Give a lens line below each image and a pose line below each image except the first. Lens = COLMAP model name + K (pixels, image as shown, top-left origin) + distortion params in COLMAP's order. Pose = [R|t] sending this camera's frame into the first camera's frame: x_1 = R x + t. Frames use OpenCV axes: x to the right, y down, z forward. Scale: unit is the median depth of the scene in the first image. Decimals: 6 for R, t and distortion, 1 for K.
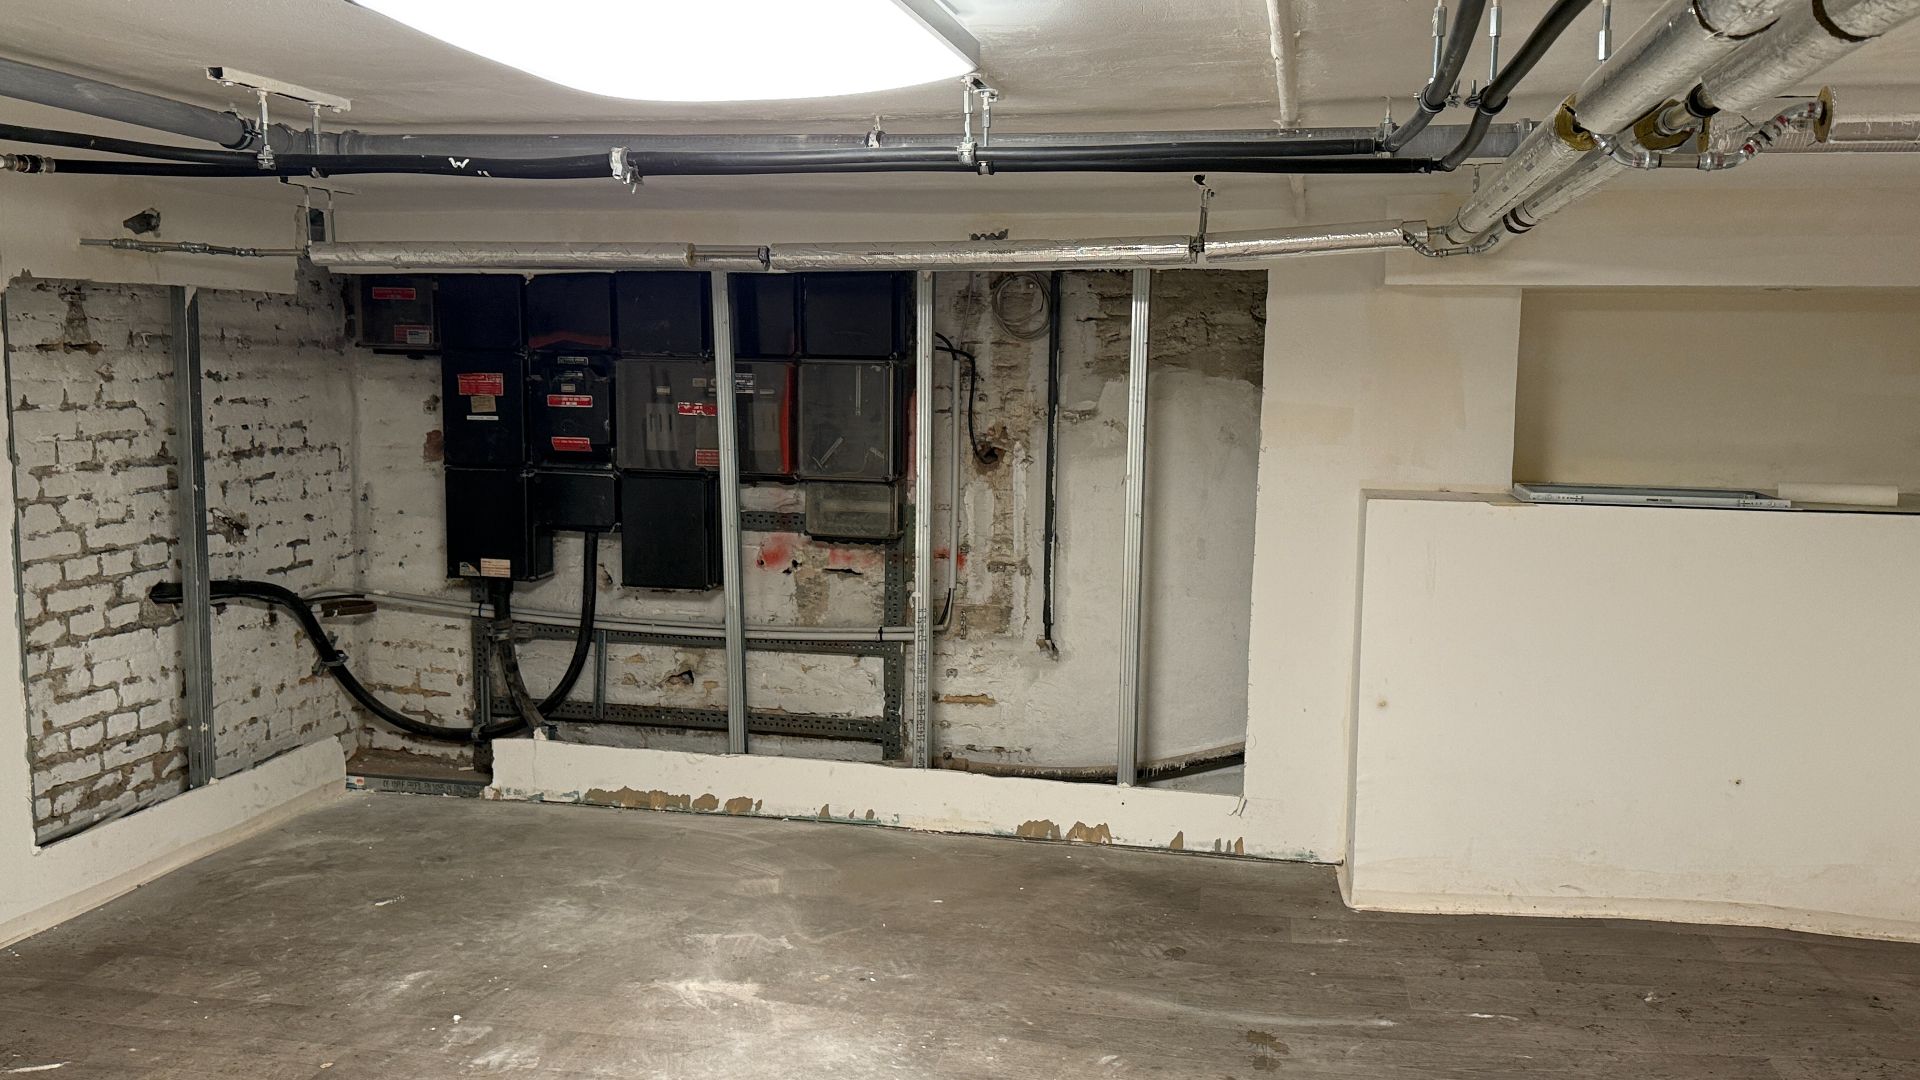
lens RADIAL K [[1537.4, 0, 938.4], [0, 1537.4, 523.0], [0, 0, 1]] dist [0.061739, -0.084312]
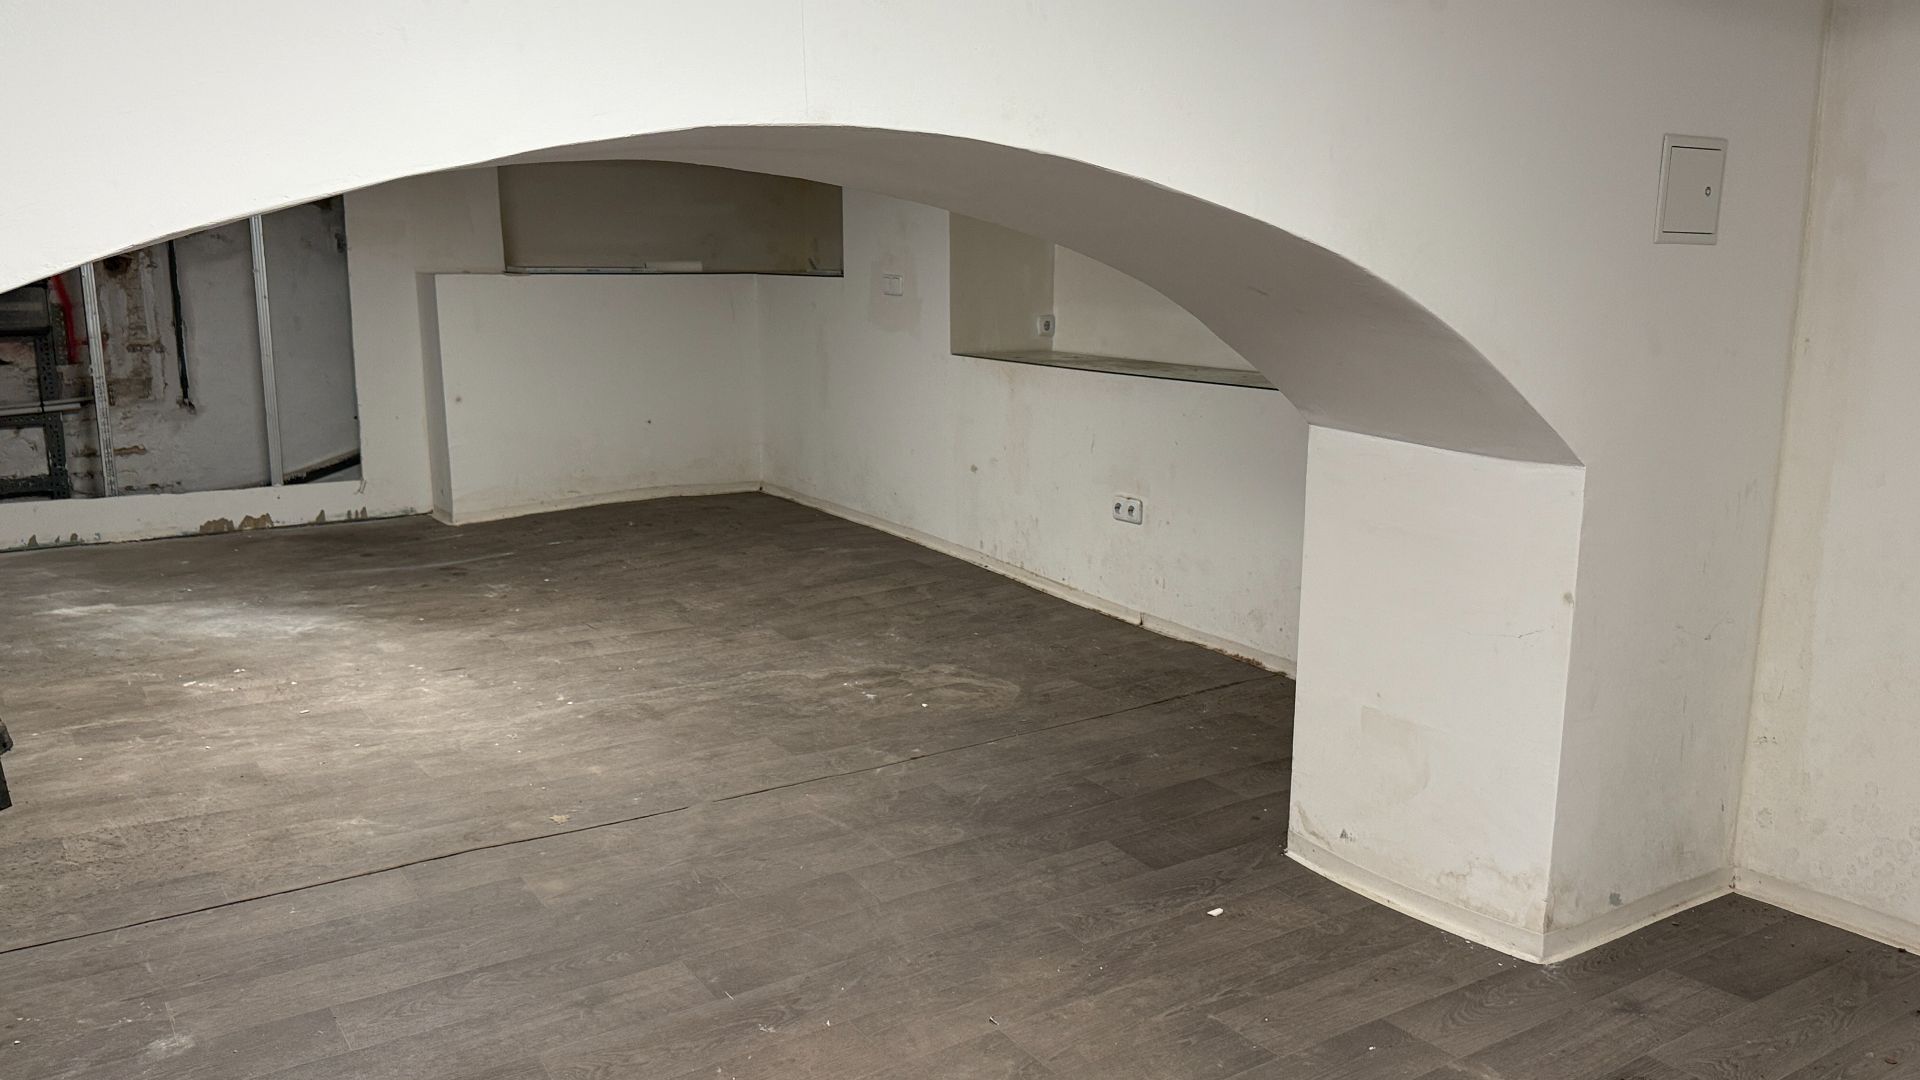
lens RADIAL K [[1537.4, 0, 974.2], [0, 1537.4, 536.0], [0, 0, 1]] dist [0.061739, -0.084312]
pose [[0.716711, -0.146841, 0.681736, -0.384471], [0.082967, 0.988591, 0.125712, 0.080968], [-0.692418, -0.033537, 0.720717, -0.479961]]
